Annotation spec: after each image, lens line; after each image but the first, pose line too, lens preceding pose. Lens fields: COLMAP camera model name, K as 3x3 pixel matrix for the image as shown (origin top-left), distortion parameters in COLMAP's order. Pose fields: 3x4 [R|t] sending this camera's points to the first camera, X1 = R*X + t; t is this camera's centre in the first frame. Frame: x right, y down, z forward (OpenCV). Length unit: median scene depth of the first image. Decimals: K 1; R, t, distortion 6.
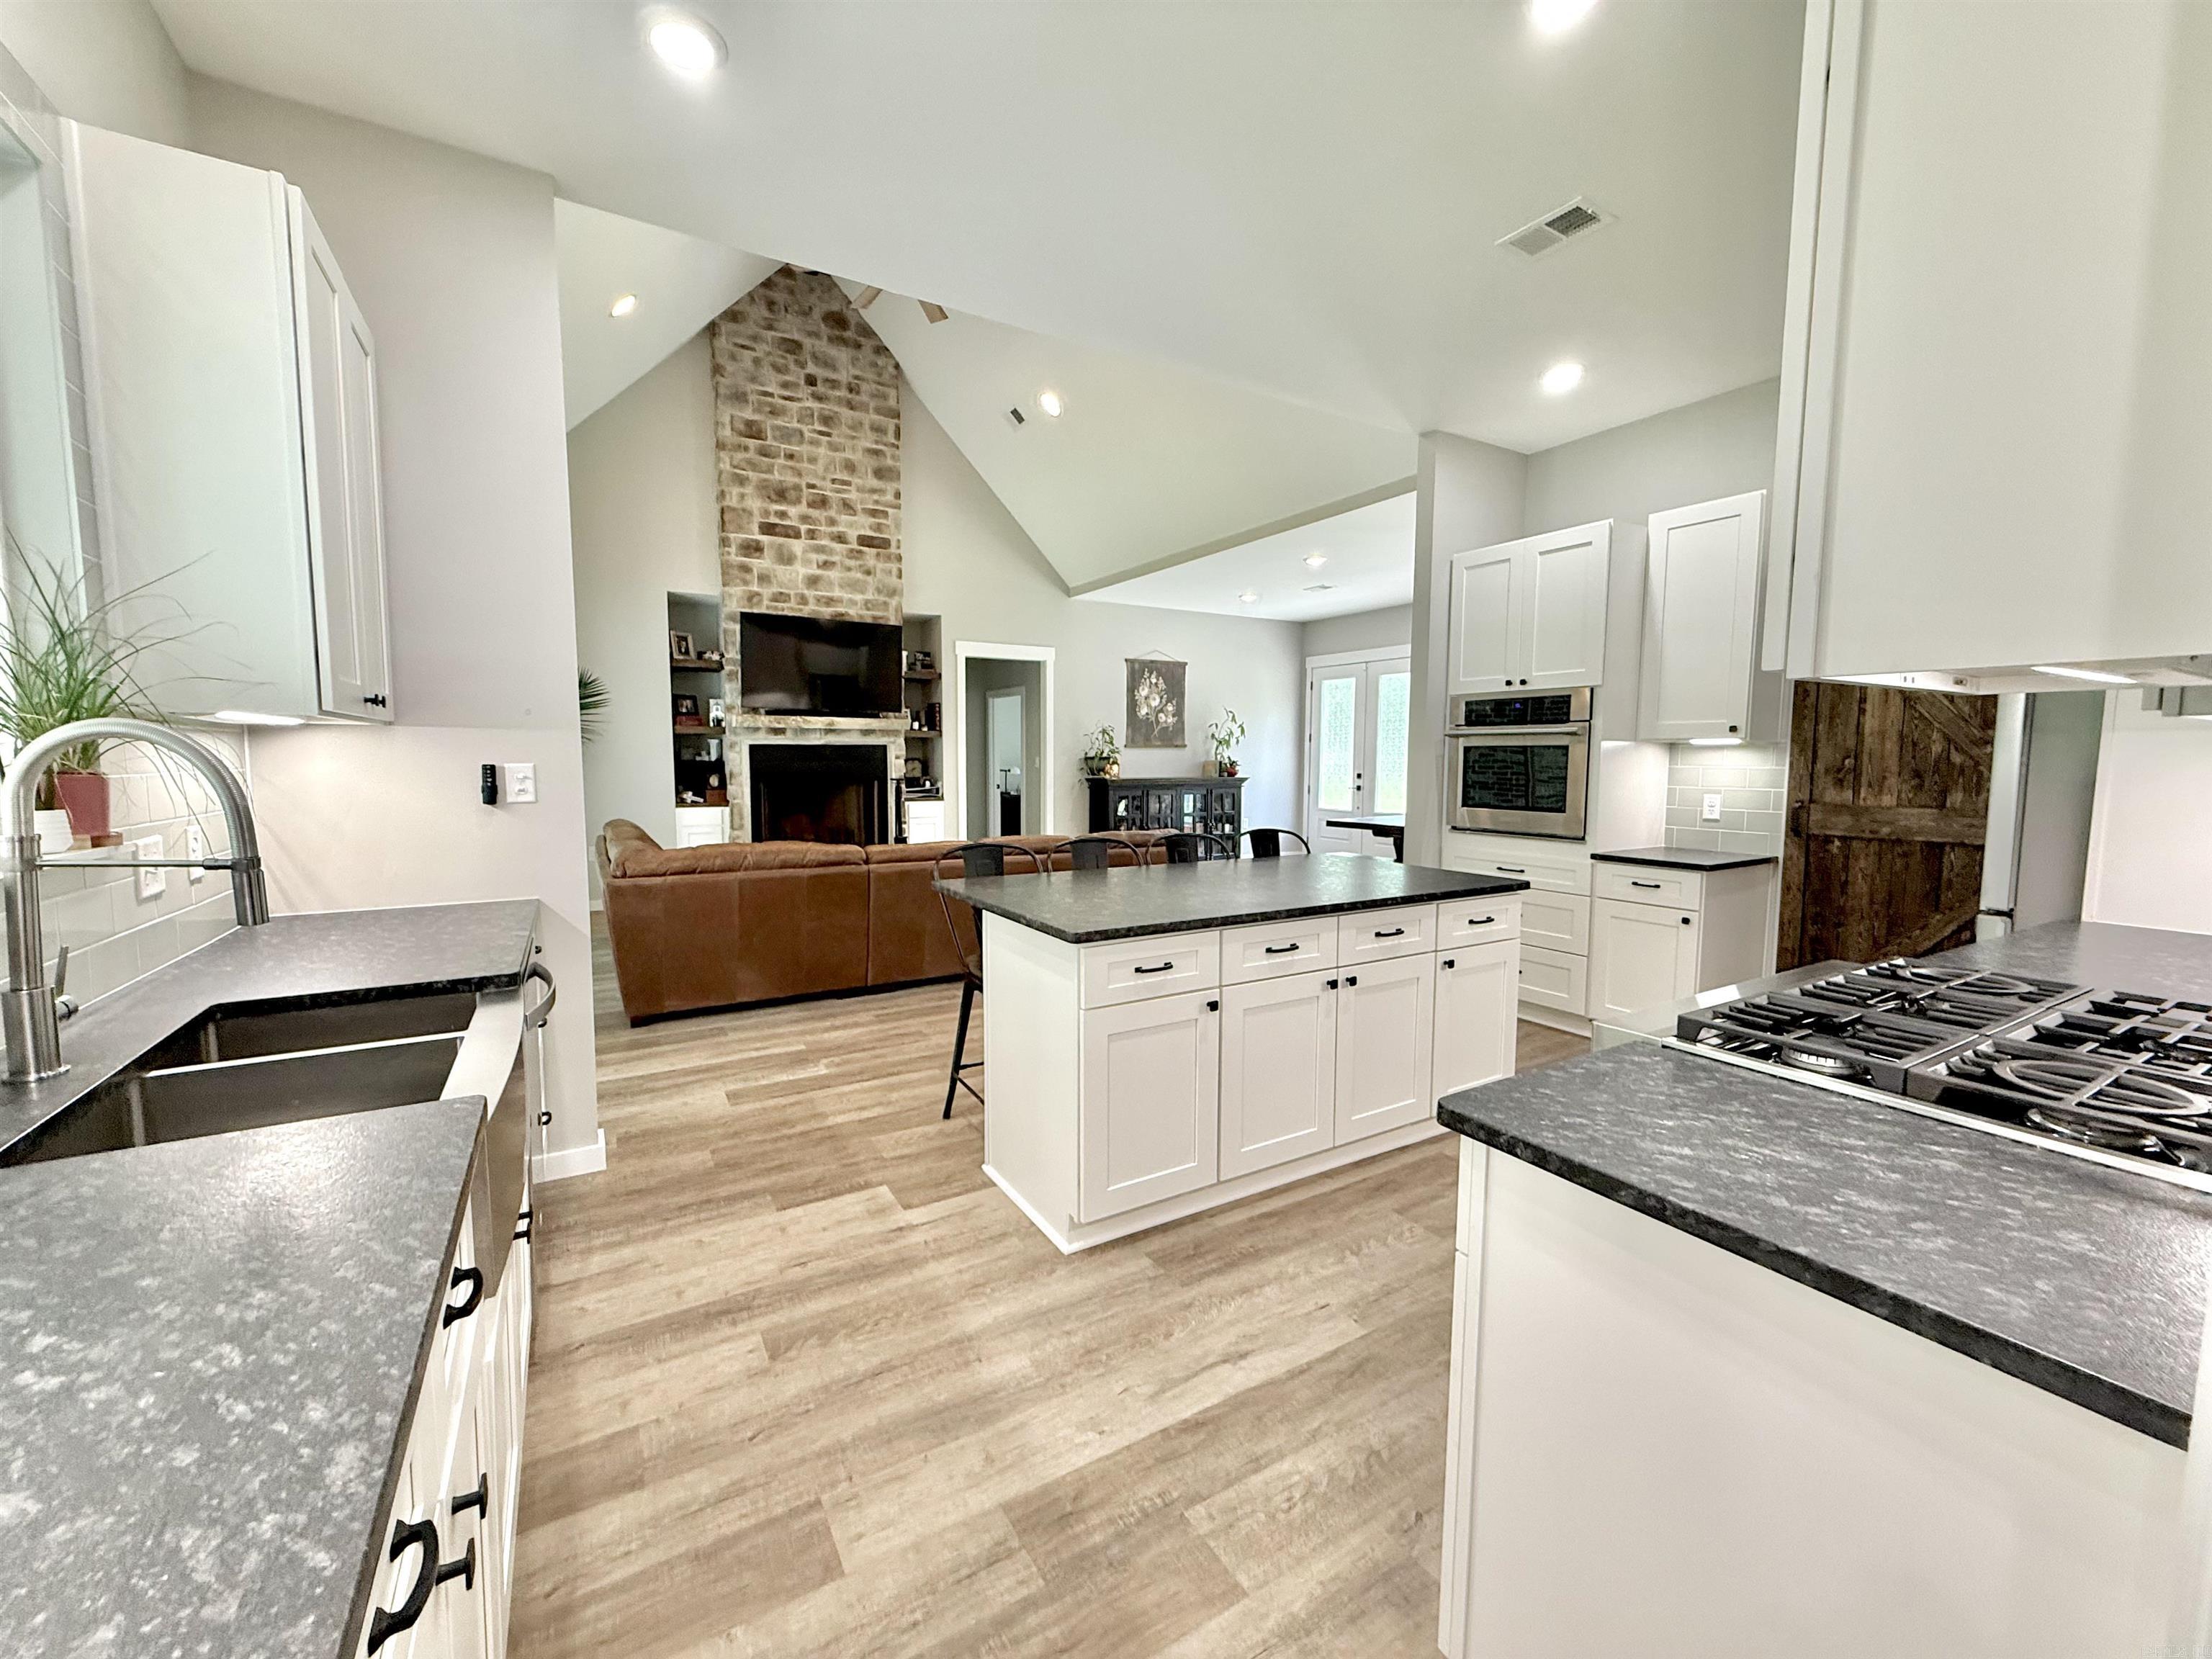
lens RADIAL K [[881.3, 0, 1099.0], [0, 881.3, 831.4], [0, 0, 1]] dist [0.000251, 0.000272]
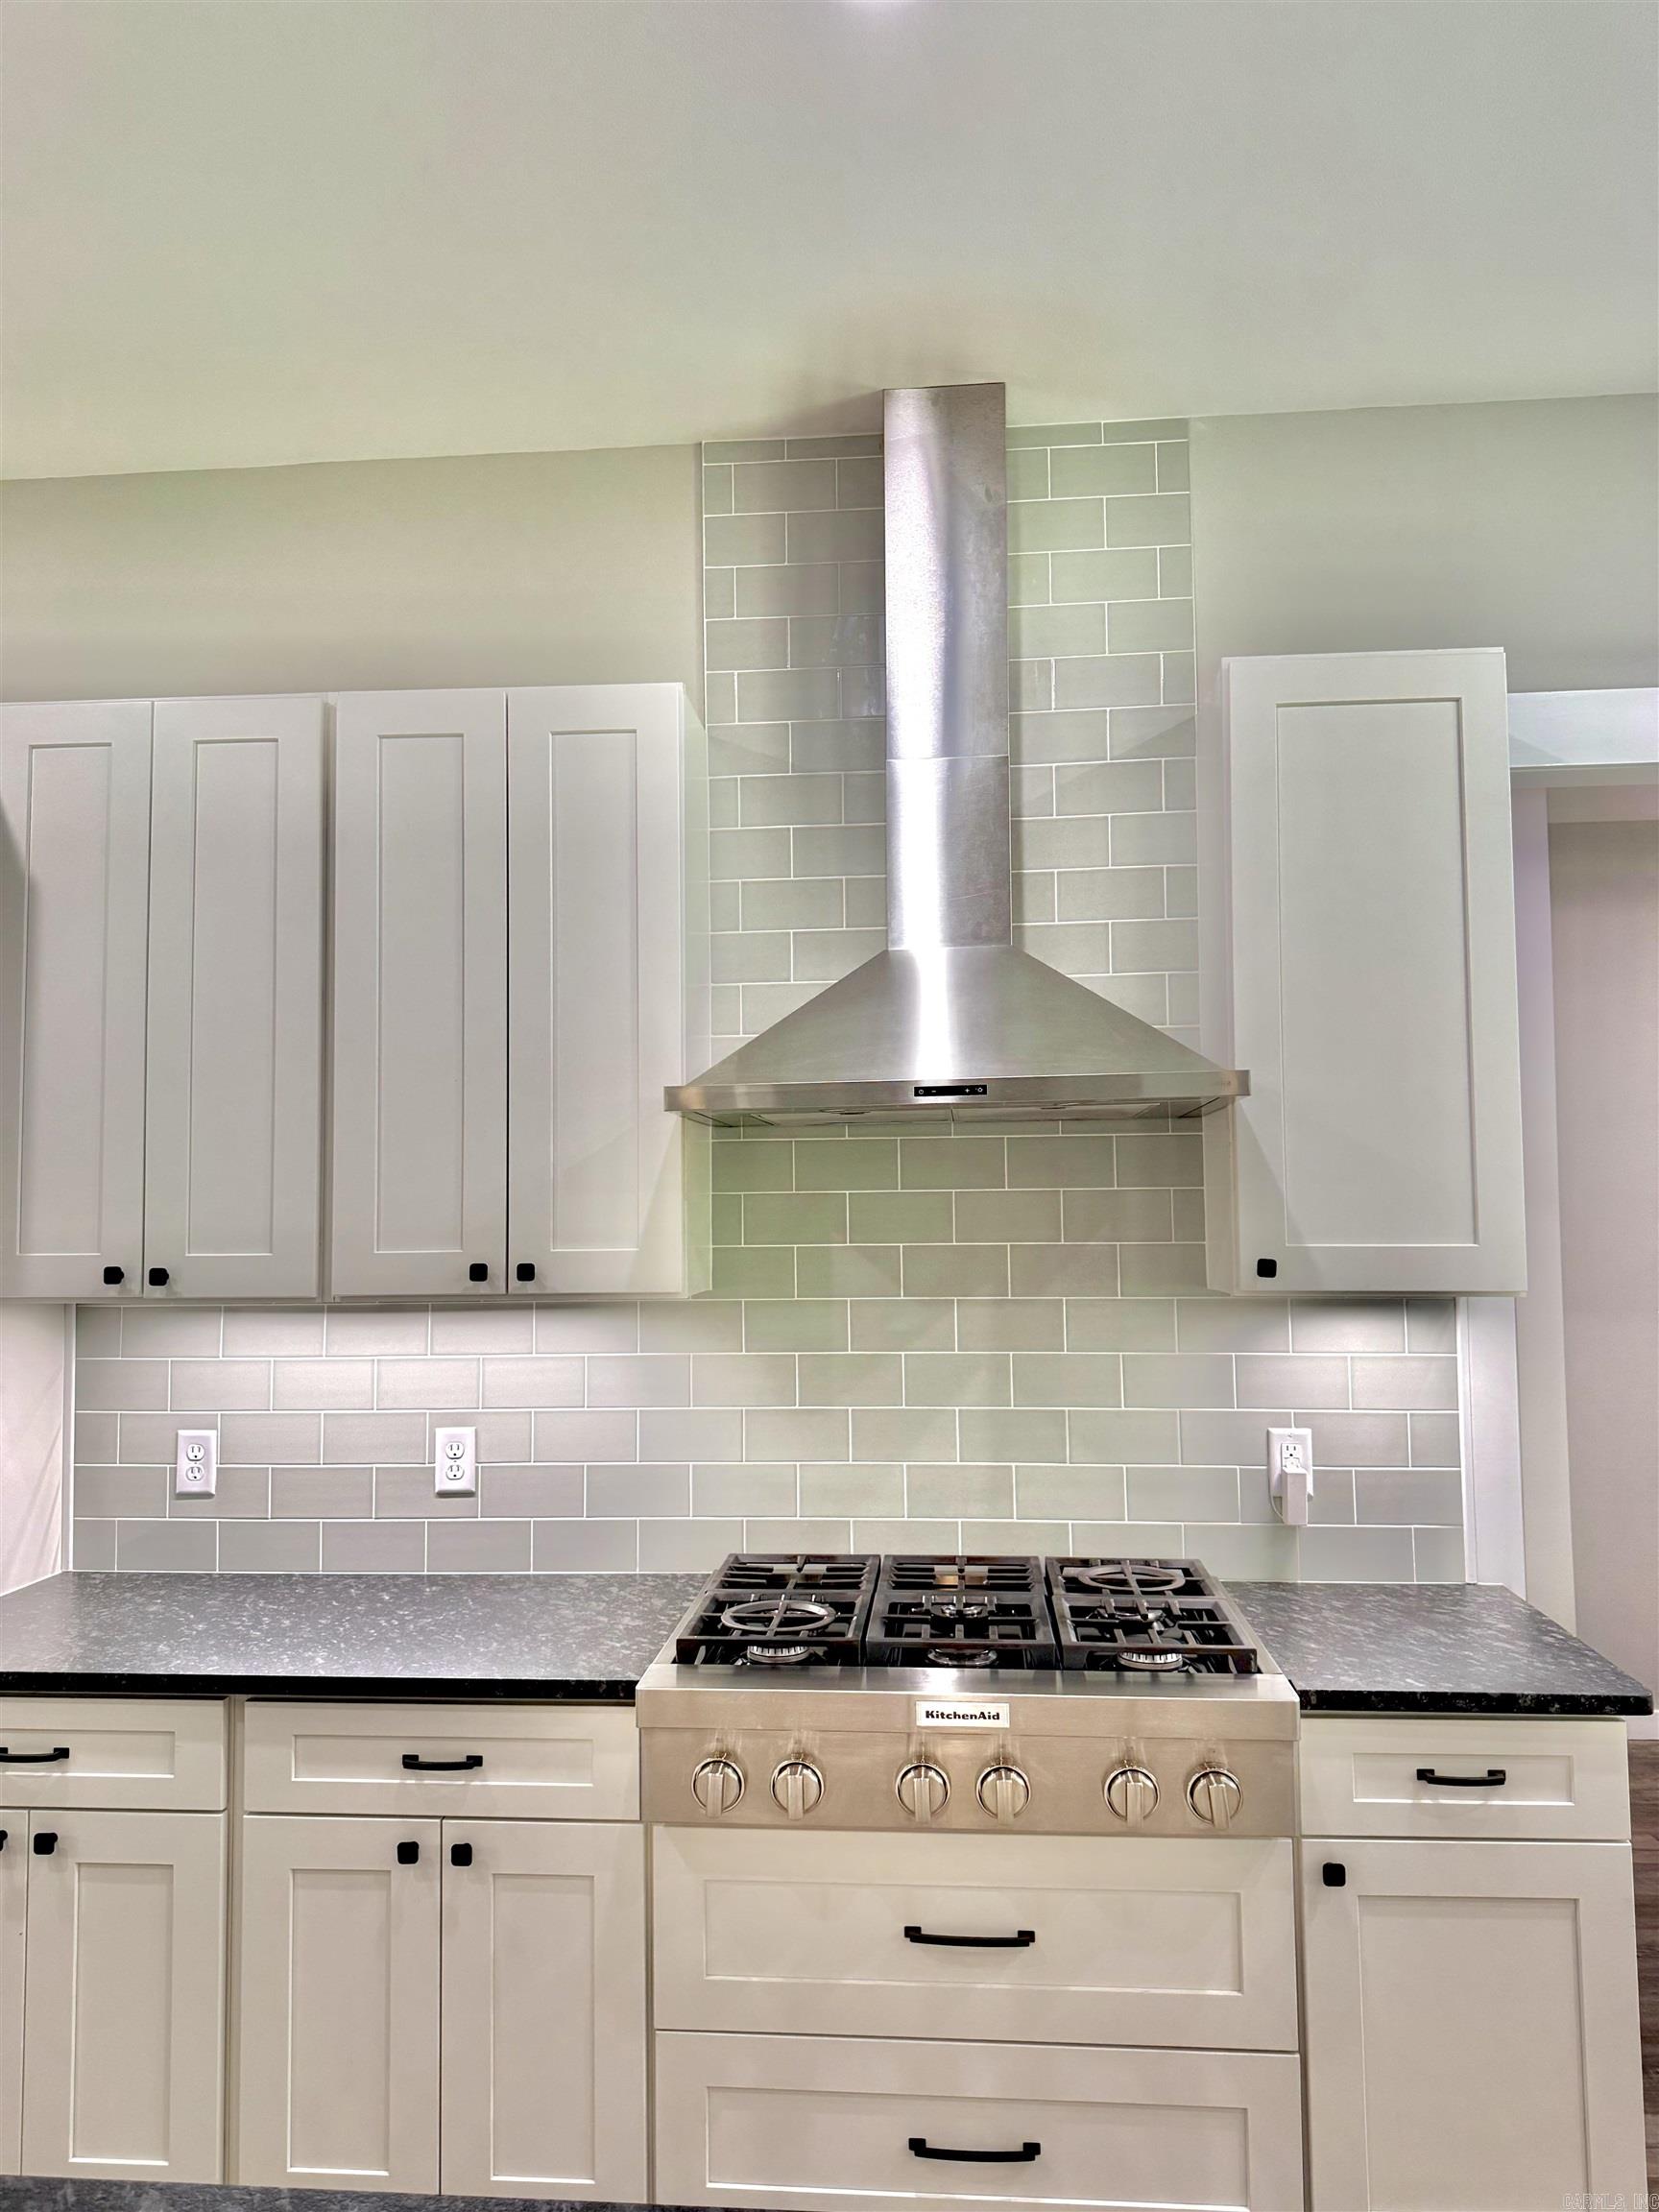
lens RADIAL K [[1582.7, 0, 831.6], [0, 1582.7, 1118.5], [0, 0, 1]] dist [-0.001340, -0.003156]
pose [[-0.812062, 0.038482, 0.582301, 0.008227], [0.056280, 0.998337, 0.012511, -0.063916], [-0.580851, 0.042932, -0.812877, 0.433656]]
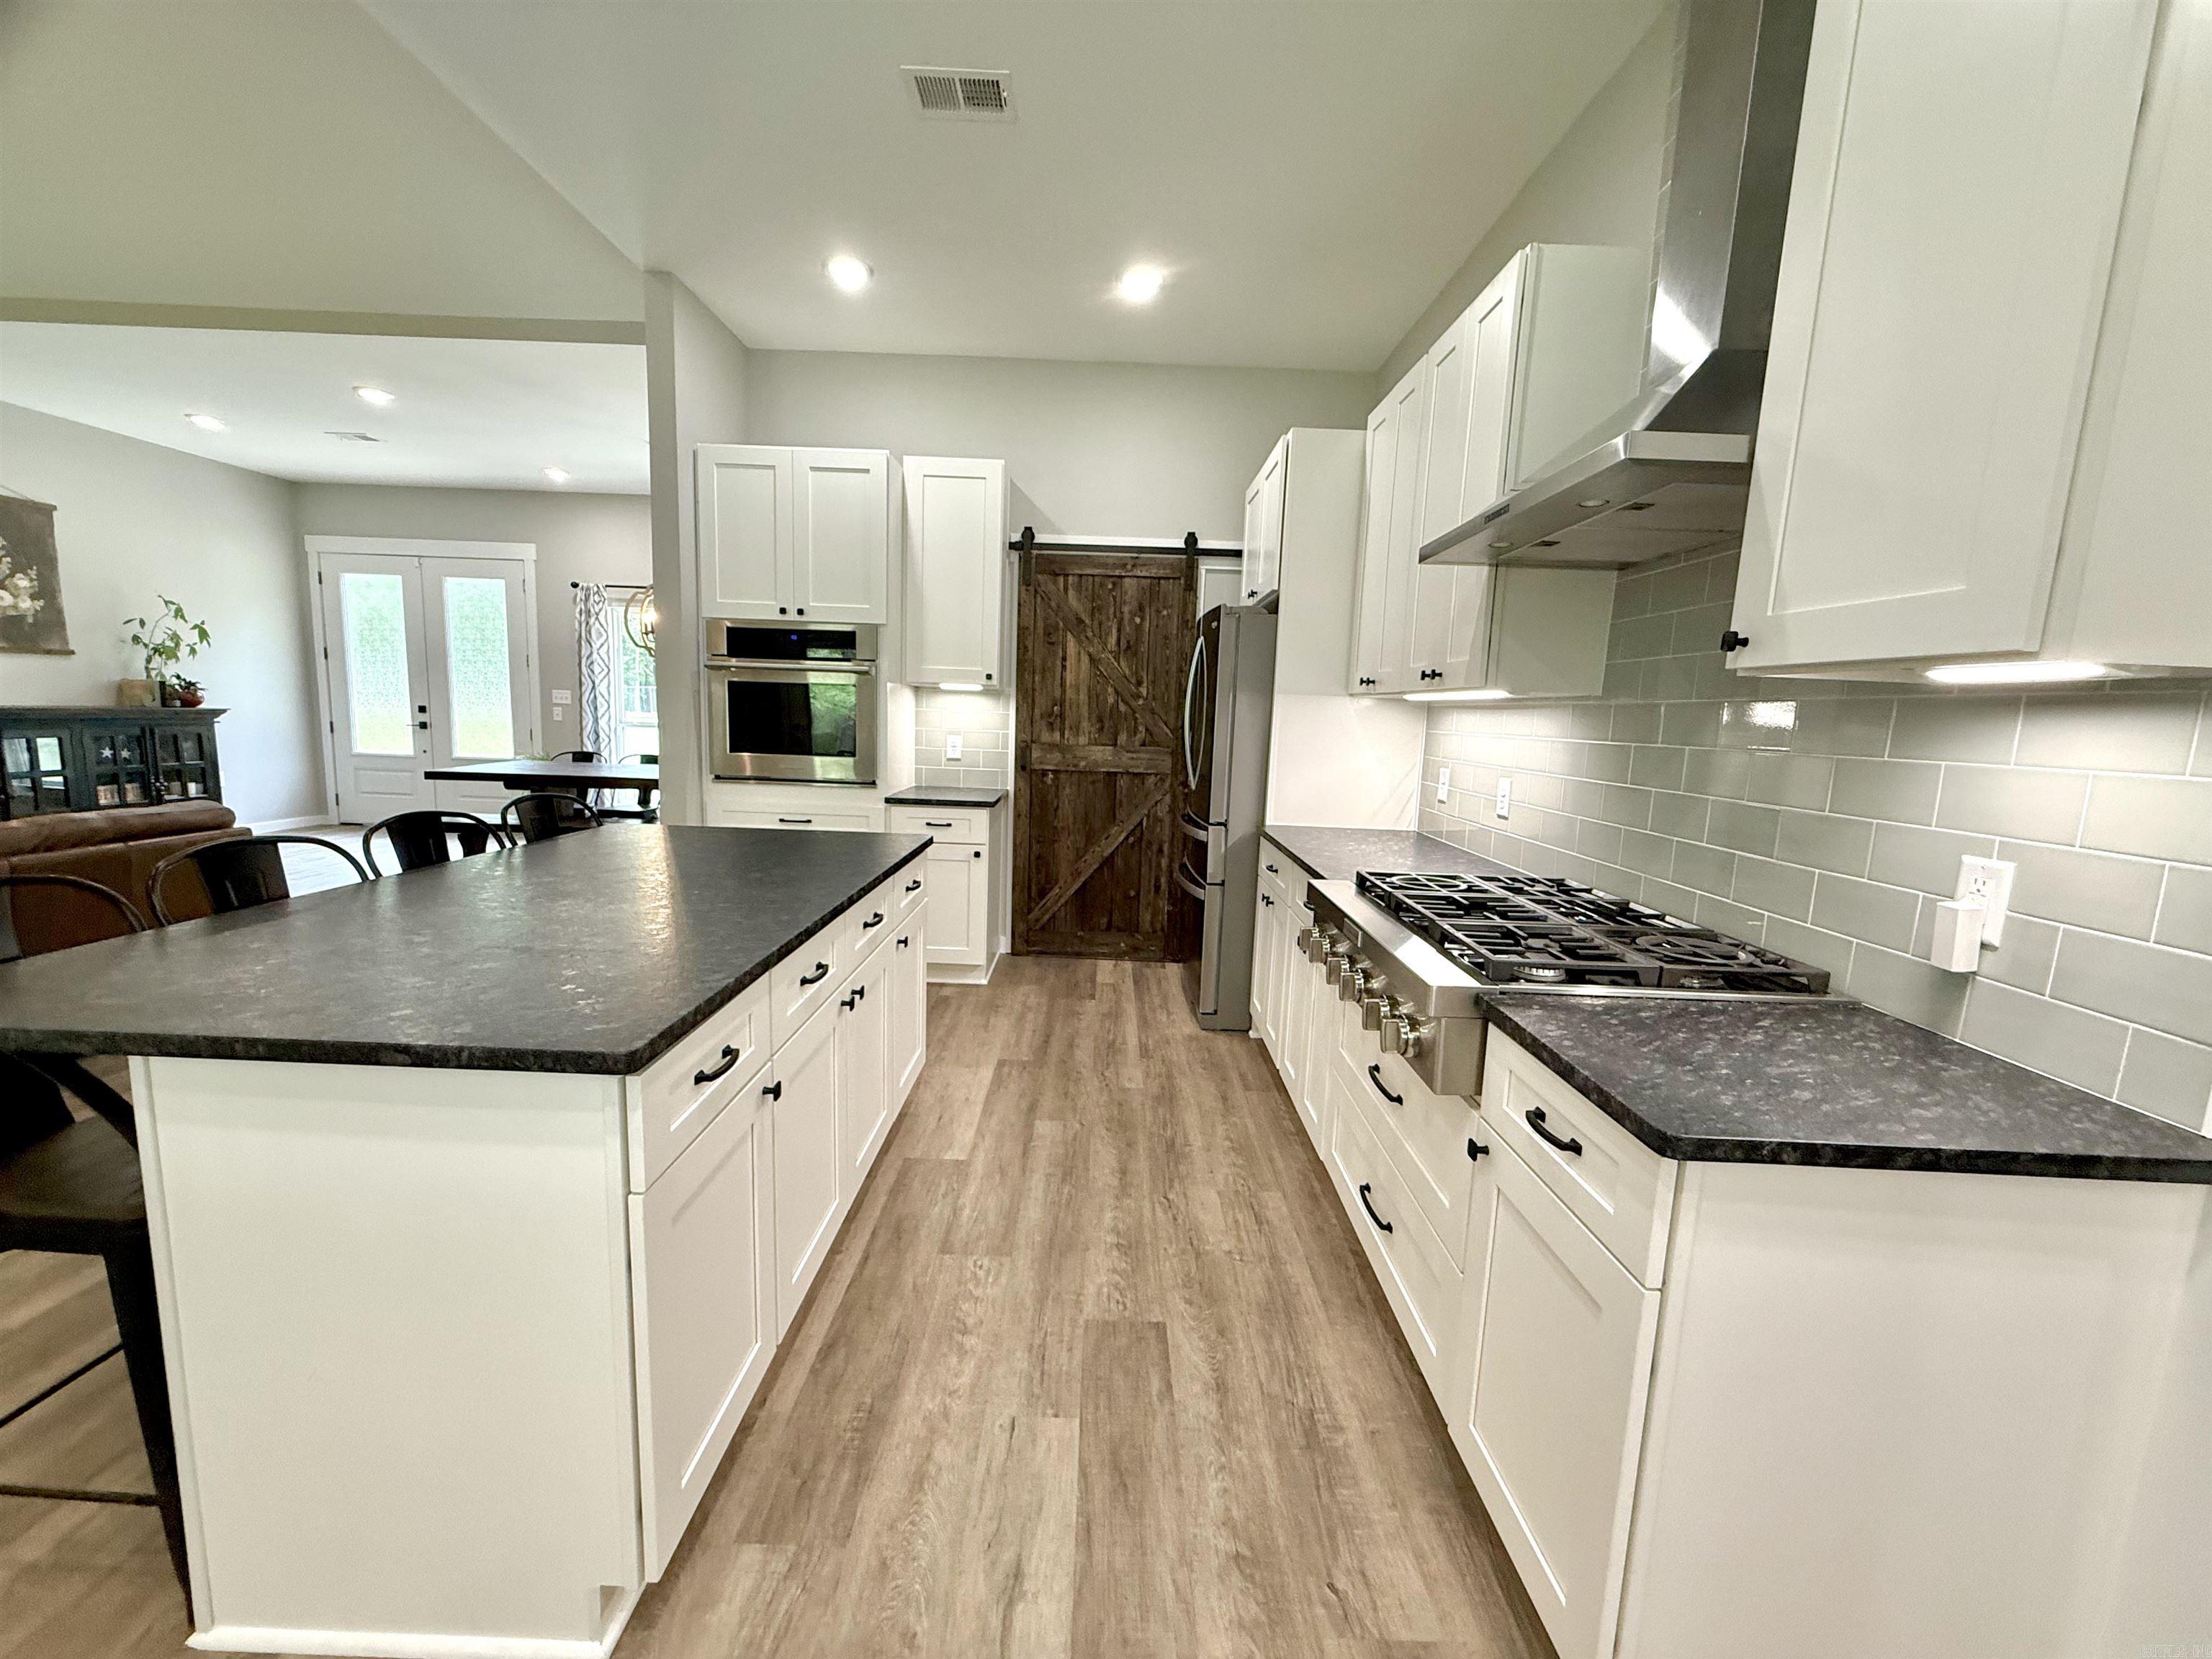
lens RADIAL K [[881.3, 0, 1099.0], [0, 881.3, 831.4], [0, 0, 1]] dist [0.000251, 0.000272]
pose [[0.513939, -0.101804, 0.851765, -0.081487], [0.038534, 0.994670, 0.095634, -0.011271], [-0.856961, -0.016328, 0.515123, 0.147660]]
